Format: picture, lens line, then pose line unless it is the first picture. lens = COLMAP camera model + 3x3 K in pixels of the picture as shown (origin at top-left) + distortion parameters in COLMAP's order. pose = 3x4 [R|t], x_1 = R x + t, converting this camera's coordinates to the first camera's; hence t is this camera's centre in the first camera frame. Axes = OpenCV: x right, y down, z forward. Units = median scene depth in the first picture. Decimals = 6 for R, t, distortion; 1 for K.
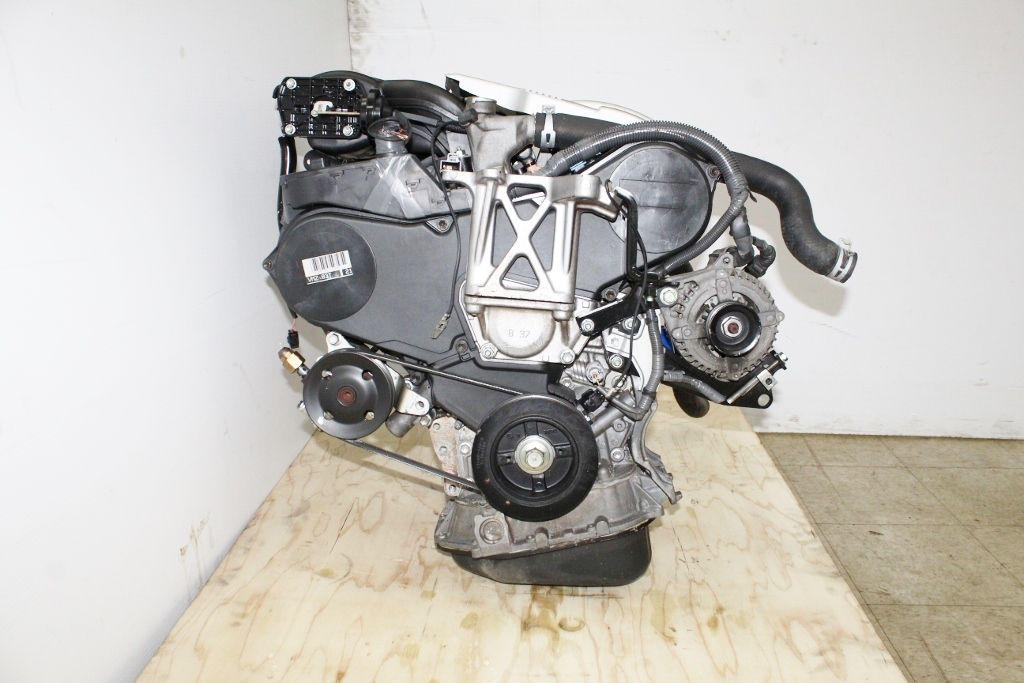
lens RADIAL K [[847.9, 0, 515.0], [0, 847.9, 345.7], [0, 0, 1]] dist [-0.149385, 0.129471]
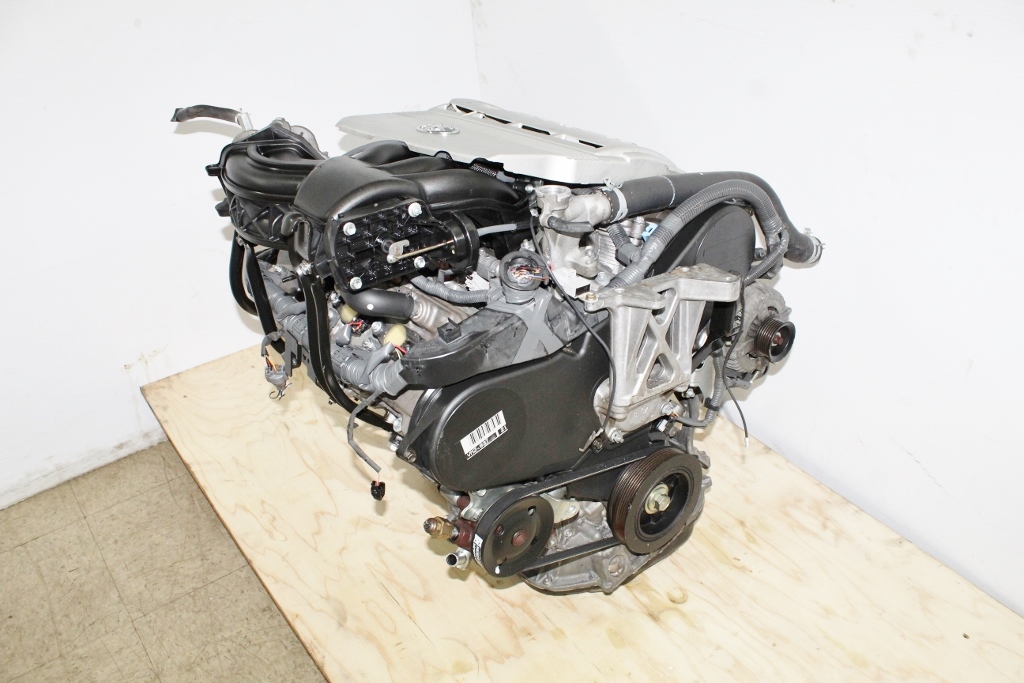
lens RADIAL K [[847.9, 0, 512.7], [0, 847.9, 347.4], [0, 0, 1]] dist [-0.149385, 0.129471]
pose [[0.763240, -0.372566, 0.527881, -0.602224], [0.166081, 0.902683, 0.396964, -0.498214], [-0.624405, -0.215308, 0.750841, 0.304891]]
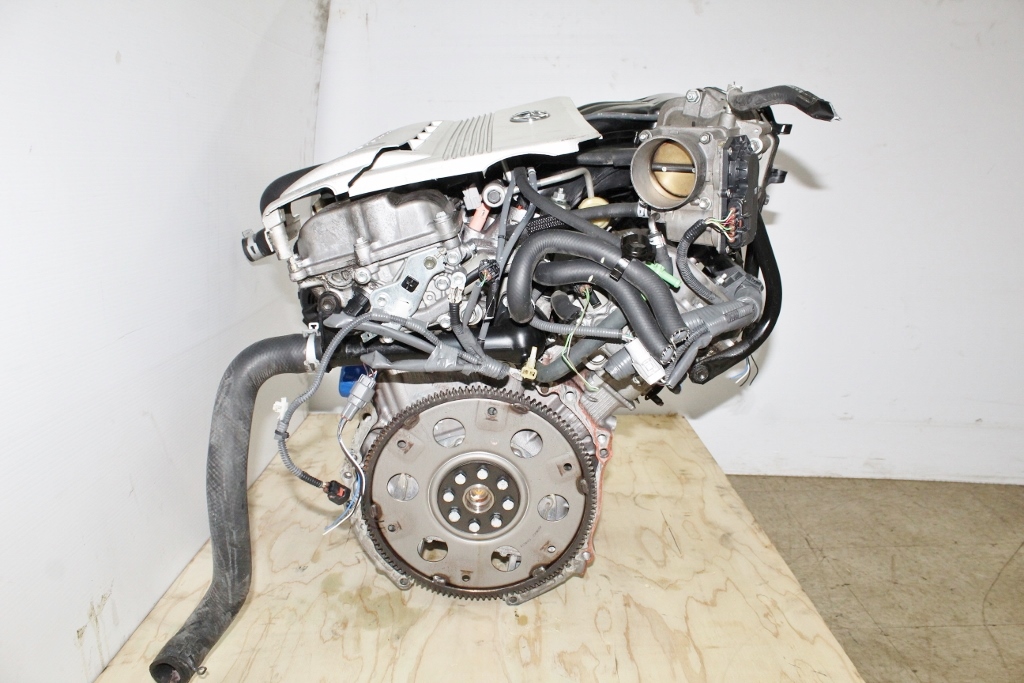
lens RADIAL K [[847.9, 0, 515.9], [0, 847.9, 345.3], [0, 0, 1]] dist [-0.149385, 0.129471]
pose [[-0.999035, 0.001921, -0.043886, 0.036078], [-0.018207, 0.891083, 0.453474, -0.540661], [0.039977, 0.453836, -0.890188, 2.157111]]
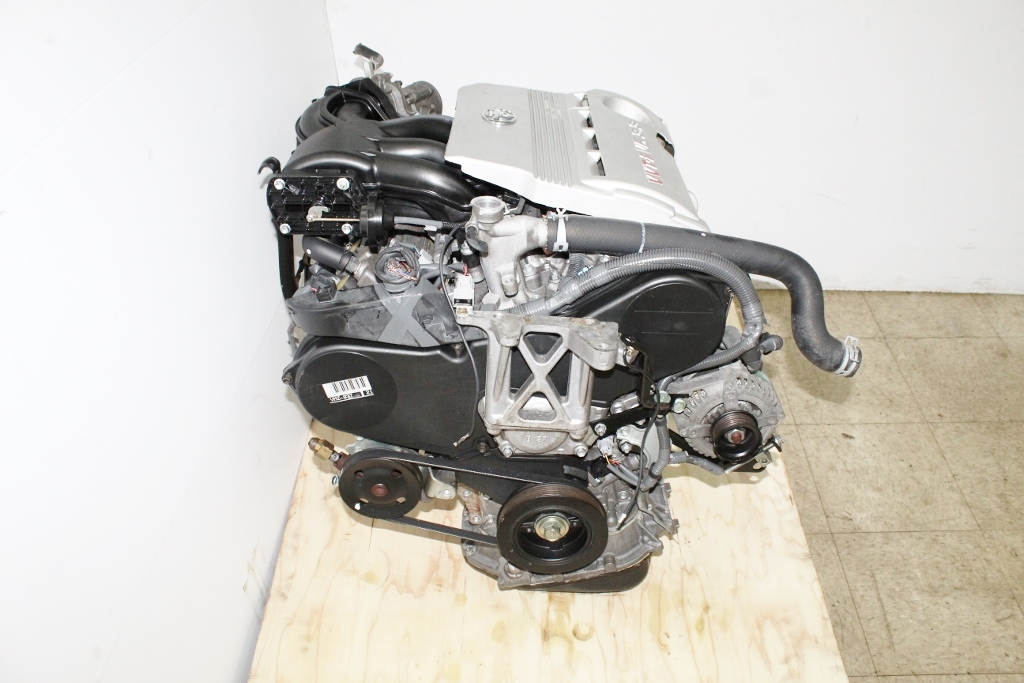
lens RADIAL K [[847.9, 0, 514.0], [0, 847.9, 341.7], [0, 0, 1]] dist [-0.149385, 0.129471]
pose [[0.998962, -0.042802, 0.015577, -0.032190], [0.032509, 0.909532, 0.414361, -0.531621], [-0.031903, -0.413424, 0.909980, 0.077263]]
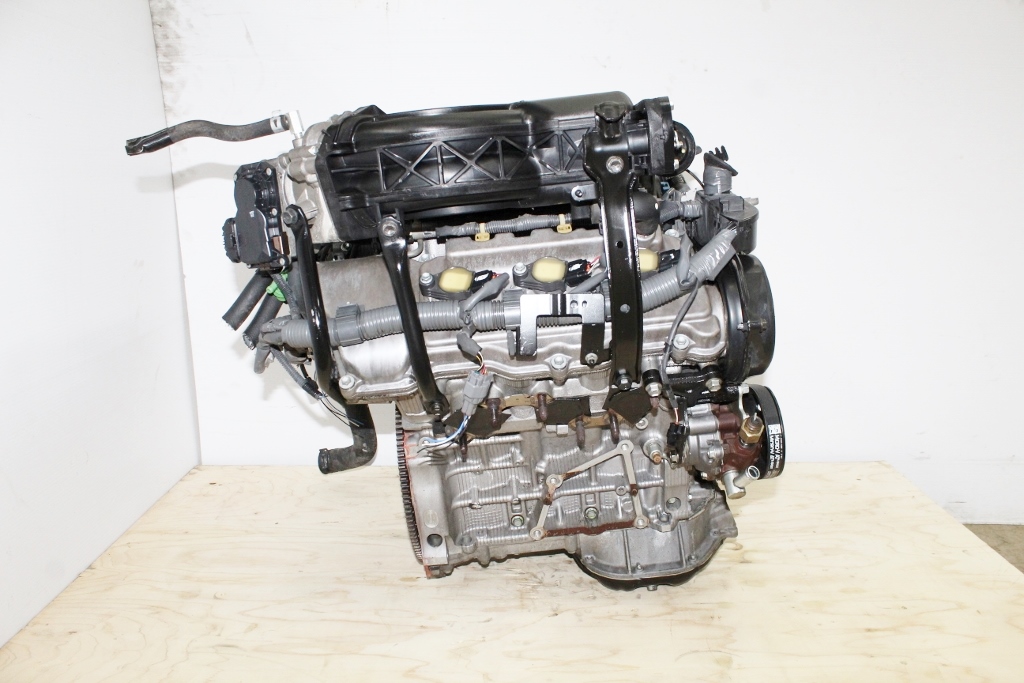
lens RADIAL K [[847.9, 0, 515.2], [0, 847.9, 340.0], [0, 0, 1]] dist [-0.149385, 0.129471]
pose [[-0.044689, -0.211257, 0.976408, -1.071521], [0.262346, 0.940599, 0.215517, -0.320707], [-0.963938, 0.265788, 0.013388, 1.183030]]
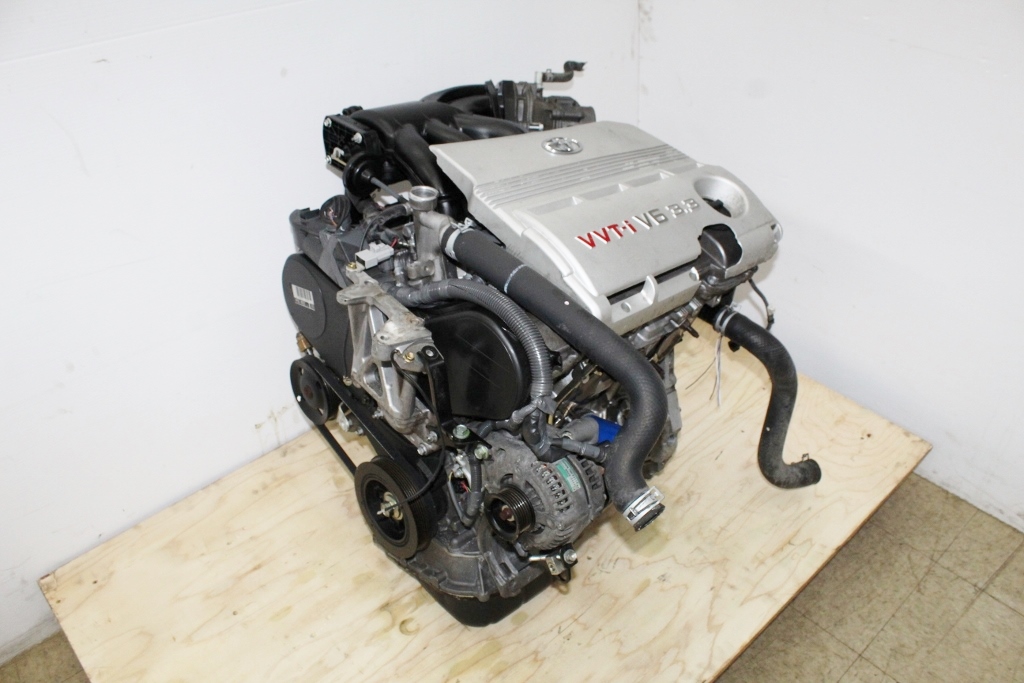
lens RADIAL K [[847.9, 0, 514.2], [0, 847.9, 338.0], [0, 0, 1]] dist [-0.149385, 0.129471]
pose [[0.716032, 0.405726, -0.568054, 0.685759], [-0.176757, 0.892610, 0.414734, -0.572348], [0.675319, -0.196555, 0.710852, 0.297814]]
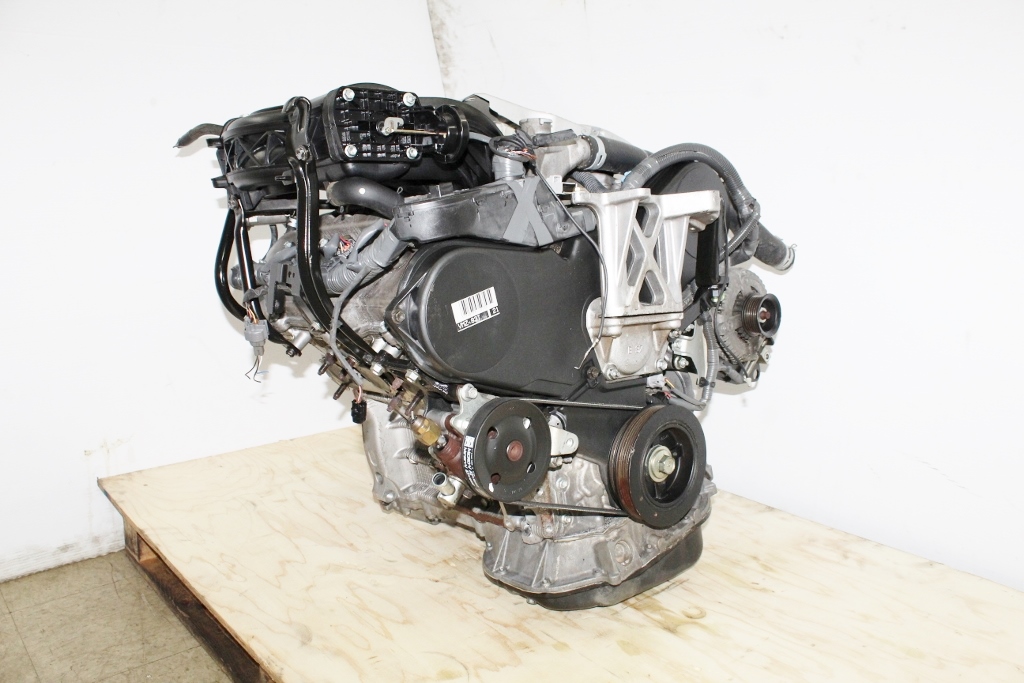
lens RADIAL K [[847.9, 0, 514.0], [0, 847.9, 346.7], [0, 0, 1]] dist [-0.149385, 0.129471]
pose [[0.733276, -0.153352, 0.662412, -0.725857], [0.182730, 0.982839, 0.025254, -0.065693], [-0.654917, 0.102524, 0.748714, 0.311897]]
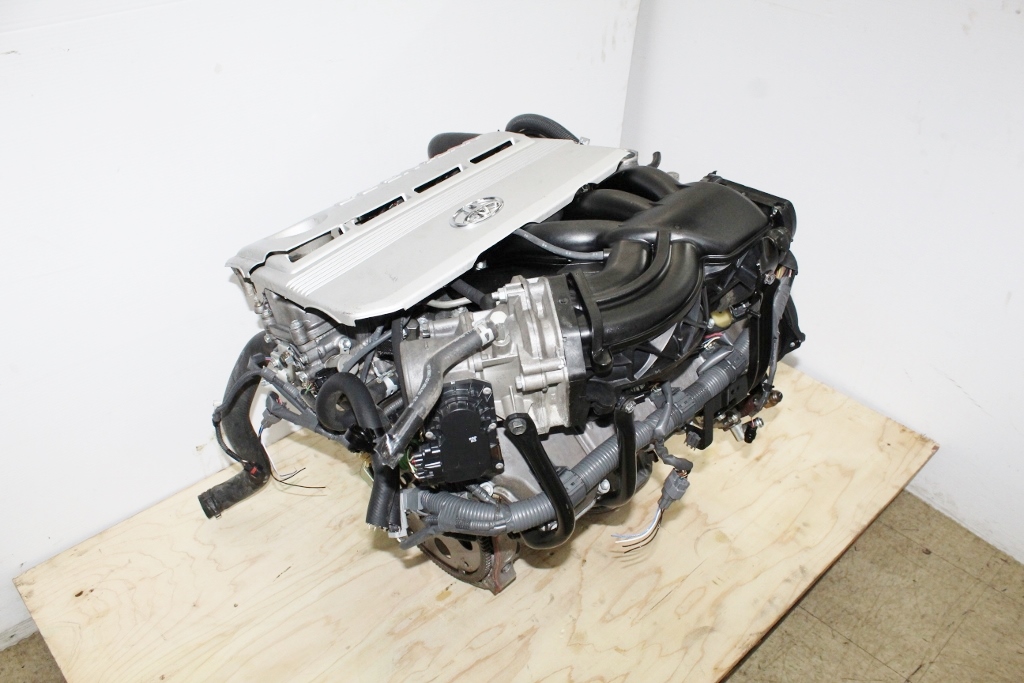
lens RADIAL K [[847.9, 0, 509.6], [0, 847.9, 348.4], [0, 0, 1]] dist [-0.149385, 0.129471]
pose [[-0.711437, -0.409248, 0.571292, -0.620107], [0.174555, 0.684552, 0.707757, -0.874037], [-0.680726, 0.603246, -0.415579, 1.644528]]
